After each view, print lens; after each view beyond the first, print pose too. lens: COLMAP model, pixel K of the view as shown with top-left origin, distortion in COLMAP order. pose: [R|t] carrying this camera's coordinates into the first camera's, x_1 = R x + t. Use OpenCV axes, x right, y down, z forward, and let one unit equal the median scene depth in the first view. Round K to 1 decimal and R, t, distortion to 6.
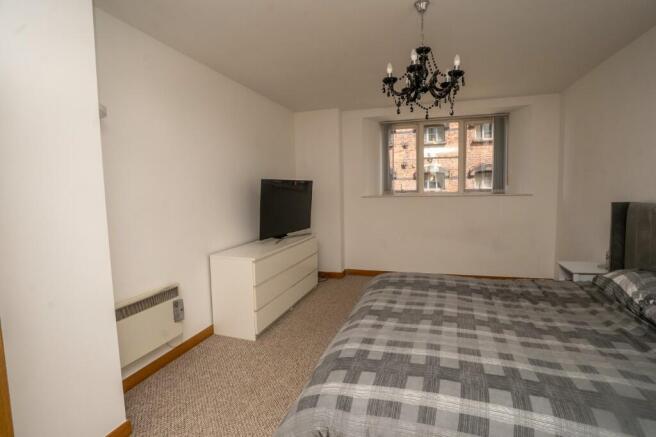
lens RADIAL K [[331.2, 0, 325.4], [0, 331.2, 211.8], [0, 0, 1]] dist [-0.037238, 0.013780]
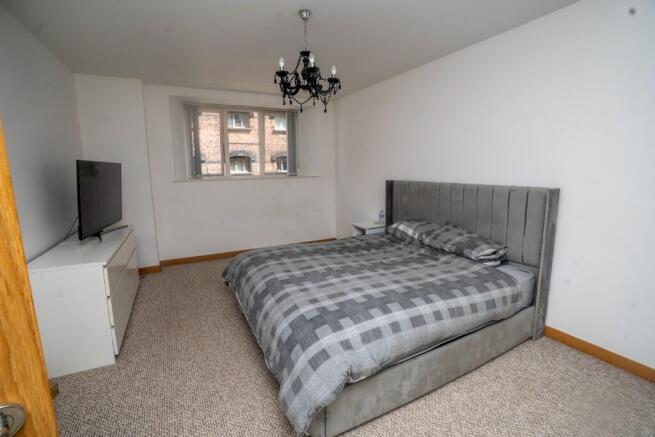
lens RADIAL K [[330.7, 0, 315.9], [0, 330.7, 212.8], [0, 0, 1]] dist [-0.037238, 0.013780]
pose [[0.690681, -0.086425, 0.717977, -0.554856], [0.048738, 0.996139, 0.073022, -0.007448], [-0.721516, -0.015442, 0.692226, 0.144095]]
